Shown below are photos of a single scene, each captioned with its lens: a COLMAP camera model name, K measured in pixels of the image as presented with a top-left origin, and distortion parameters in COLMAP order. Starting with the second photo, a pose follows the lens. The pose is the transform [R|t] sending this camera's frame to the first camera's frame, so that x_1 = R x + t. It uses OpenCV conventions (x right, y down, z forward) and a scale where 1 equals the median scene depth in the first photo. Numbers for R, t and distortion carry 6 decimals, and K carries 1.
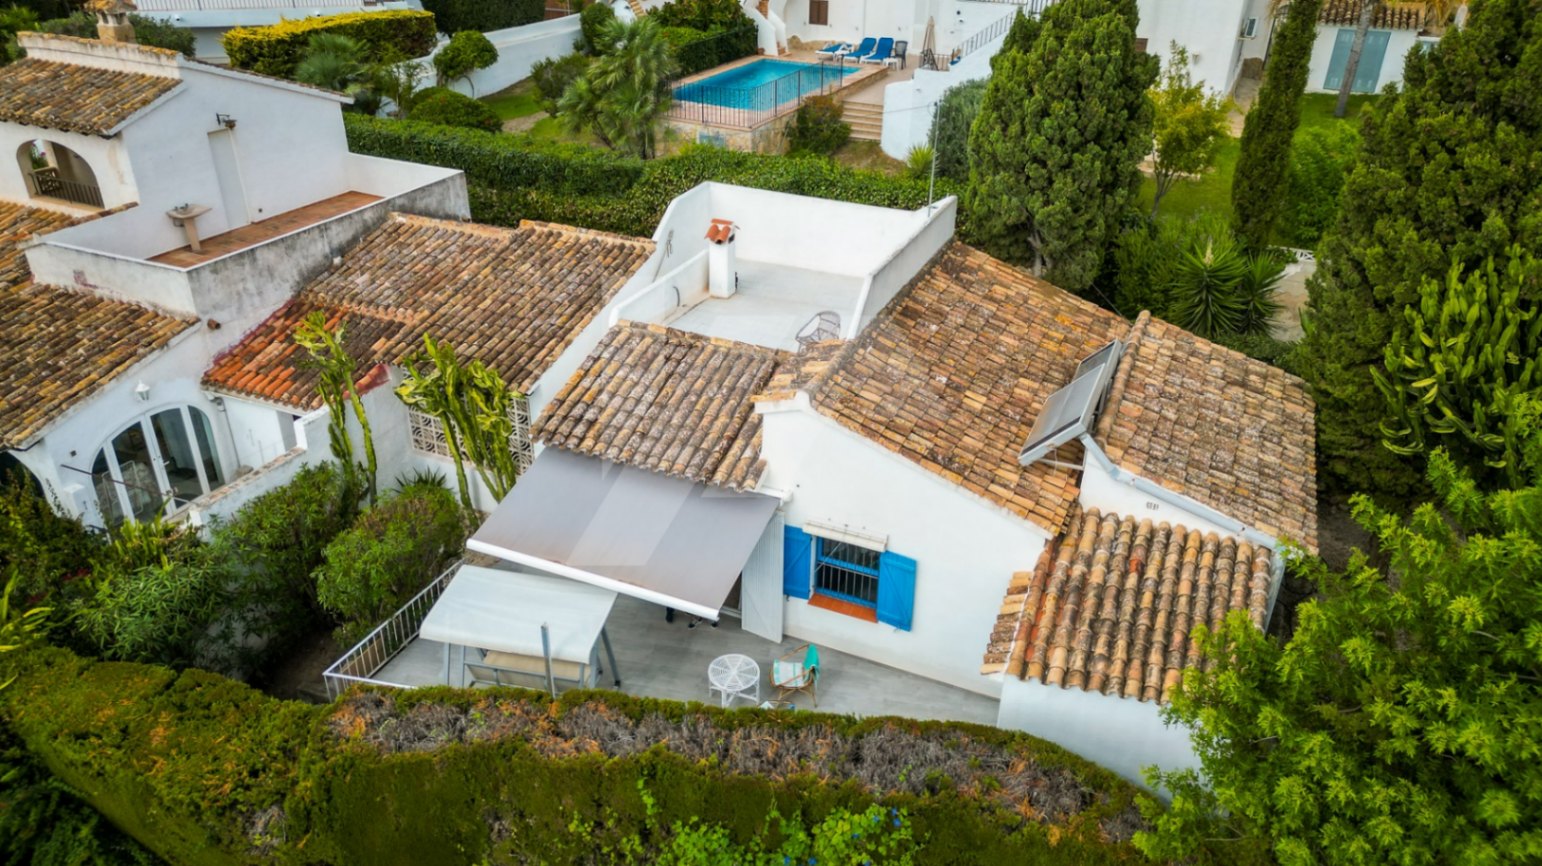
lens RADIAL K [[1084.0, 0, 771.0], [0, 1084.0, 433.0], [0, 0, 1]] dist [0.078975, -0.061719]
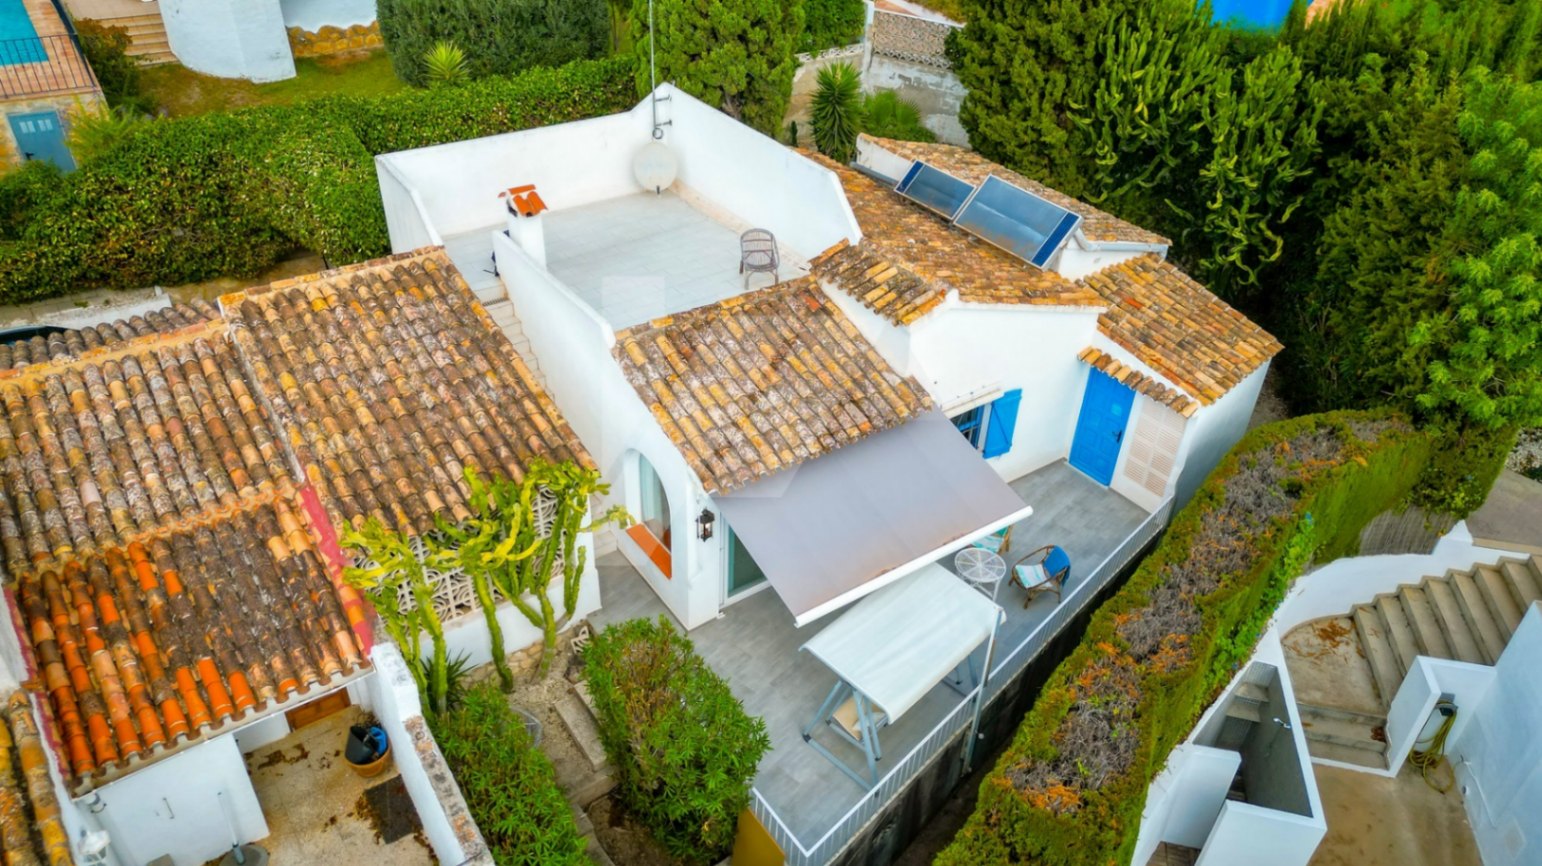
lens RADIAL K [[1084.0, 0, 771.0], [0, 1084.0, 433.0], [0, 0, 1]] dist [0.078975, -0.061719]
pose [[0.519367, -0.493323, 0.697775, -0.759436], [0.383431, 0.864260, 0.325632, -0.289885], [-0.763700, 0.098426, 0.638024, 0.447728]]
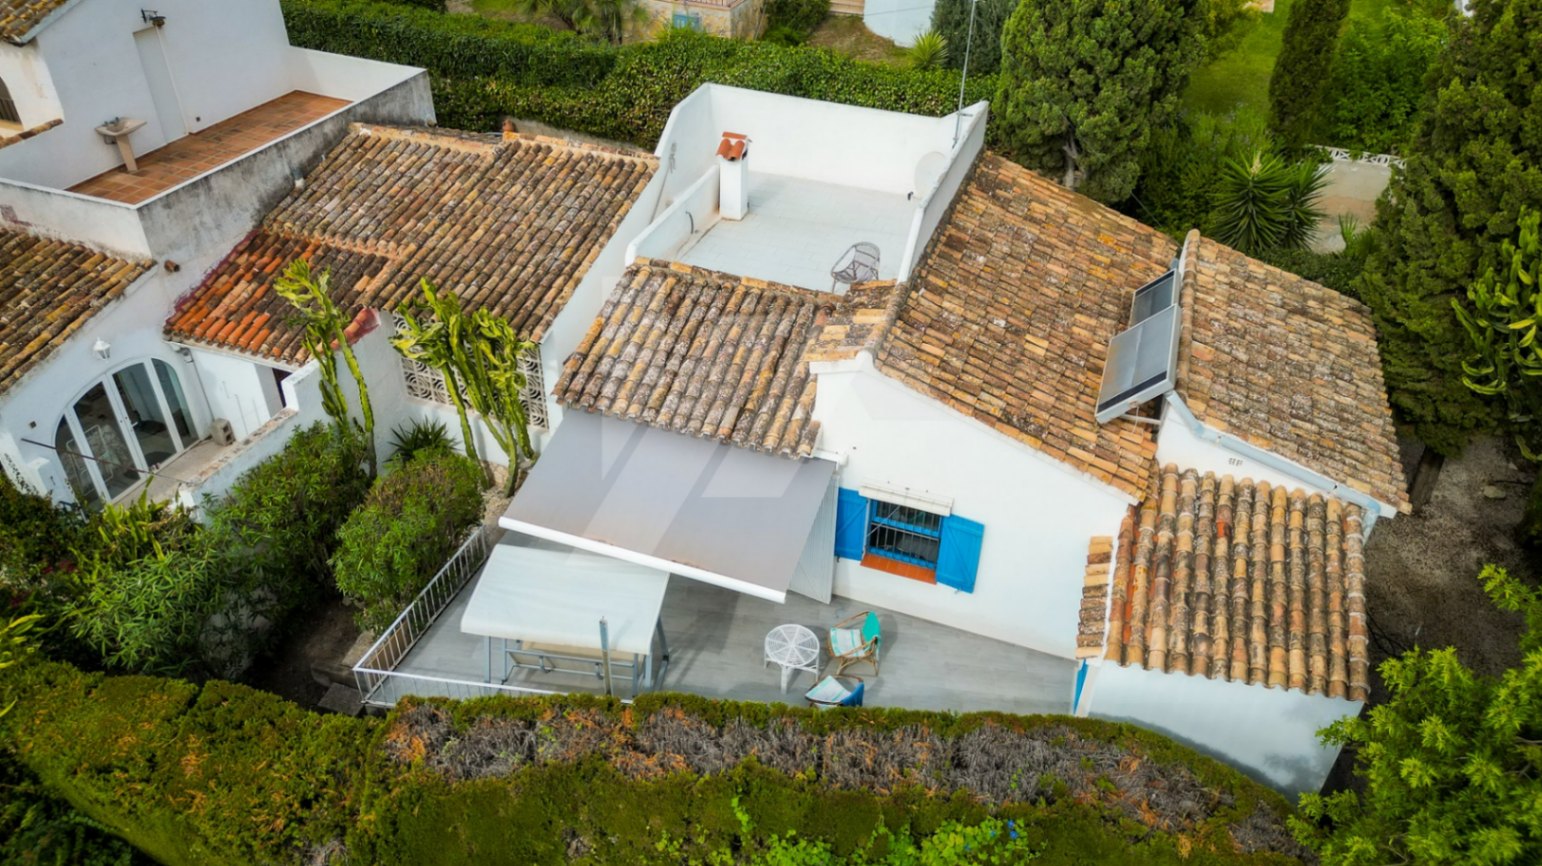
lens RADIAL K [[1084.0, 0, 771.0], [0, 1084.0, 433.0], [0, 0, 1]] dist [0.078975, -0.061719]
pose [[0.997571, -0.033670, 0.060986, -0.098282], [0.025532, 0.991234, 0.129625, -0.082271], [-0.064816, -0.127753, 0.989686, 0.081478]]
